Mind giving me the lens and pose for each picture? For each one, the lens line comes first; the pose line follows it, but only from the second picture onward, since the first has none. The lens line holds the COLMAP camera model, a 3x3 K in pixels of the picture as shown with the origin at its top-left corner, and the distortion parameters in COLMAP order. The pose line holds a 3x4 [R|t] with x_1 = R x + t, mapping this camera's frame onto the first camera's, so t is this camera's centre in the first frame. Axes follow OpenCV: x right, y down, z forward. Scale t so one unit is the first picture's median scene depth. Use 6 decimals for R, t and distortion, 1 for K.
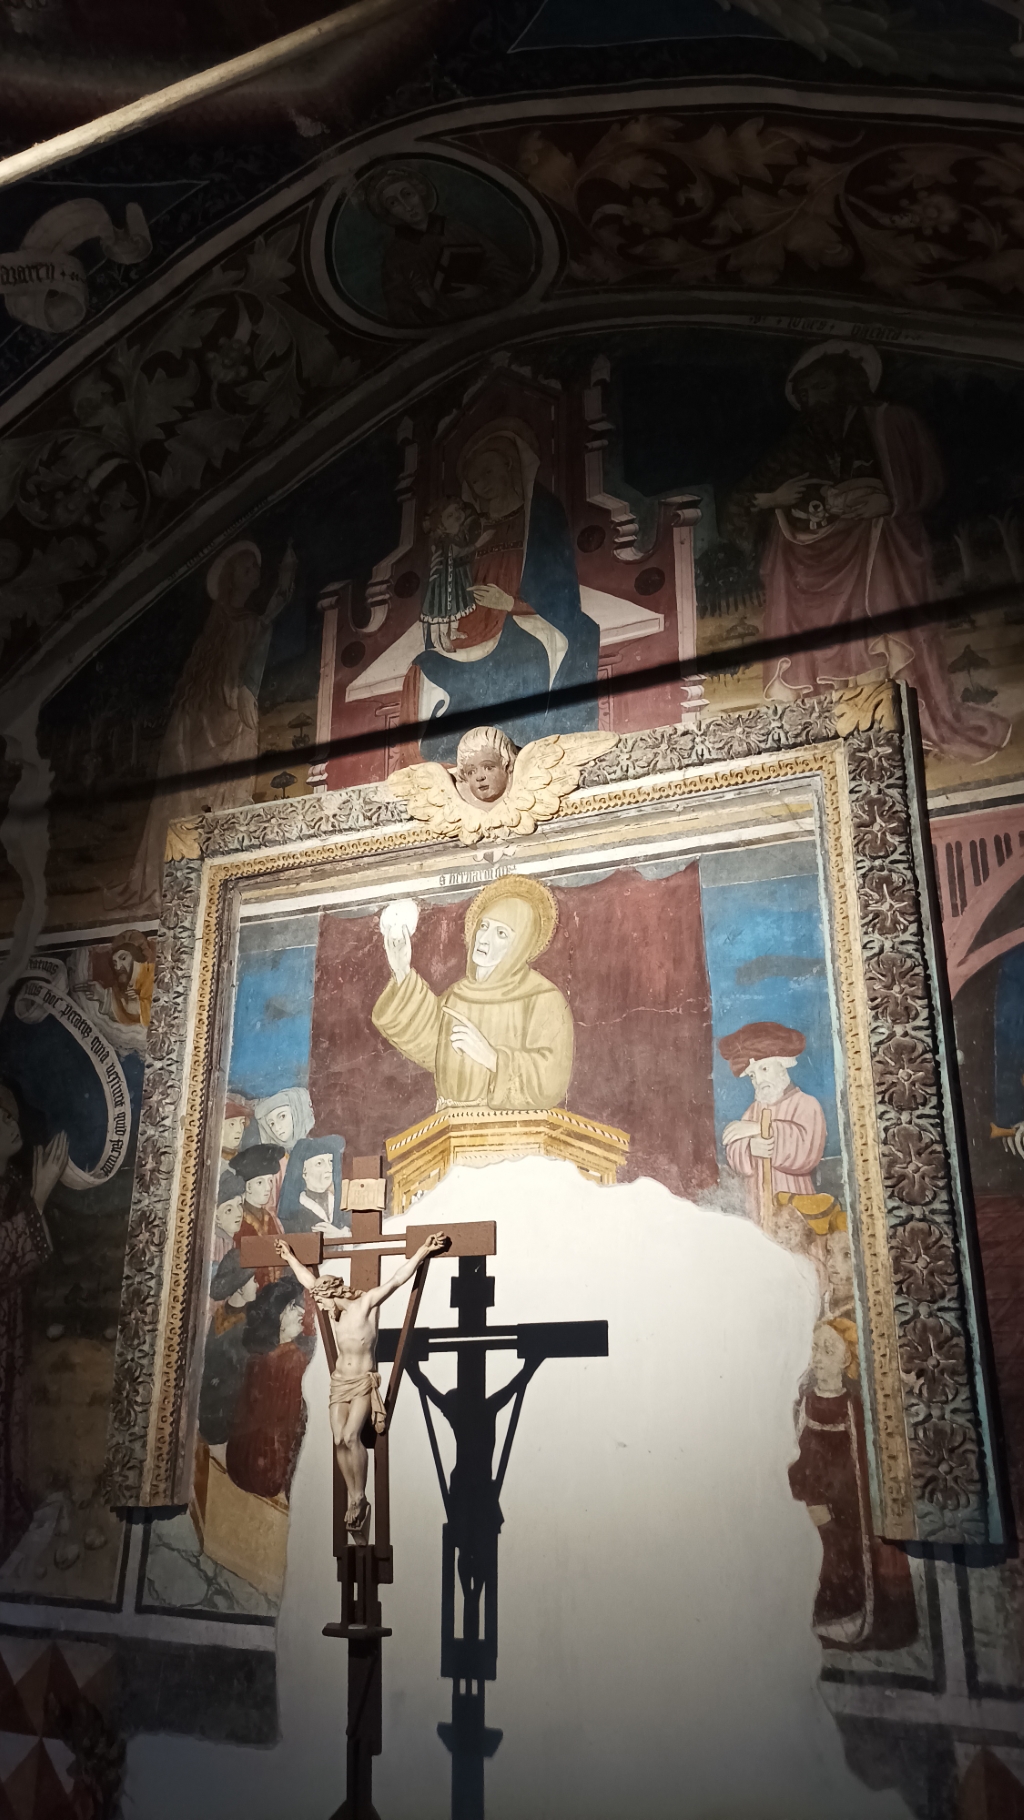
lens RADIAL K [[1354.9, 0, 516.4], [0, 1354.9, 915.7], [0, 0, 1]] dist [0.026076, -0.009173]
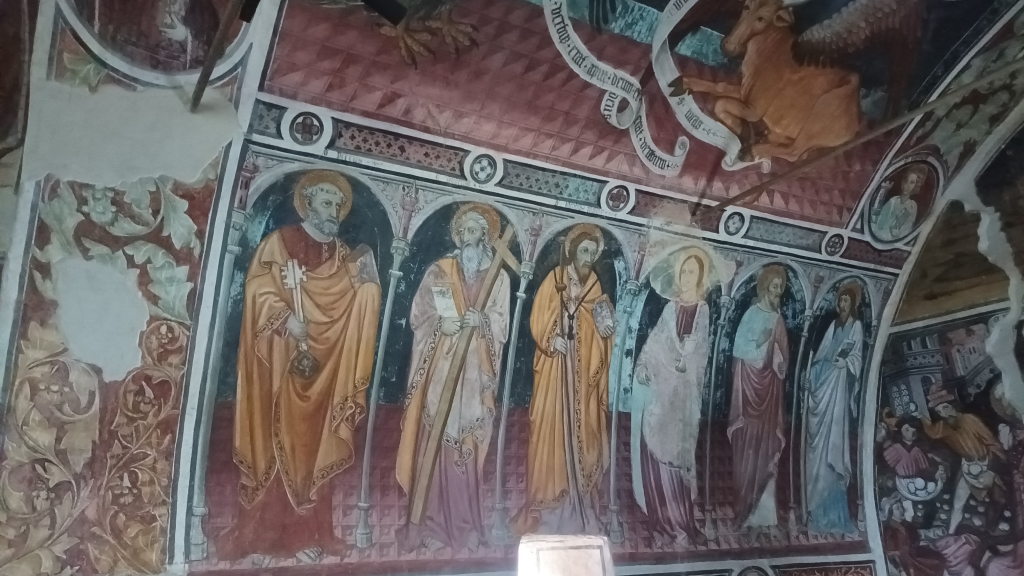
lens RADIAL K [[762.3, 0, 512.0], [0, 762.3, 288.0], [0, 0, 1]] dist [0.026076, -0.009173]
pose [[0.835209, -0.186297, -0.517417, -0.478068], [0.201168, 0.979162, -0.027826, -0.140200], [0.511819, -0.080847, 0.855281, -0.385904]]
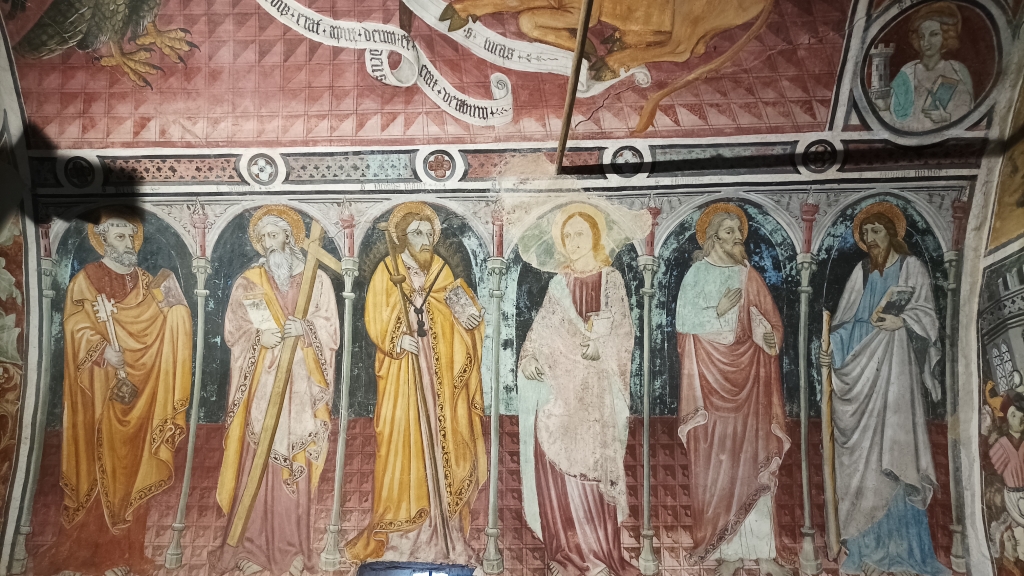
lens RADIAL K [[762.3, 0, 512.0], [0, 762.3, 288.0], [0, 0, 1]] dist [0.026076, -0.009173]
pose [[0.423156, -0.288977, -0.858738, -0.068595], [0.289218, 0.941273, -0.174234, 0.078351], [0.858657, -0.174634, 0.481883, 0.288542]]
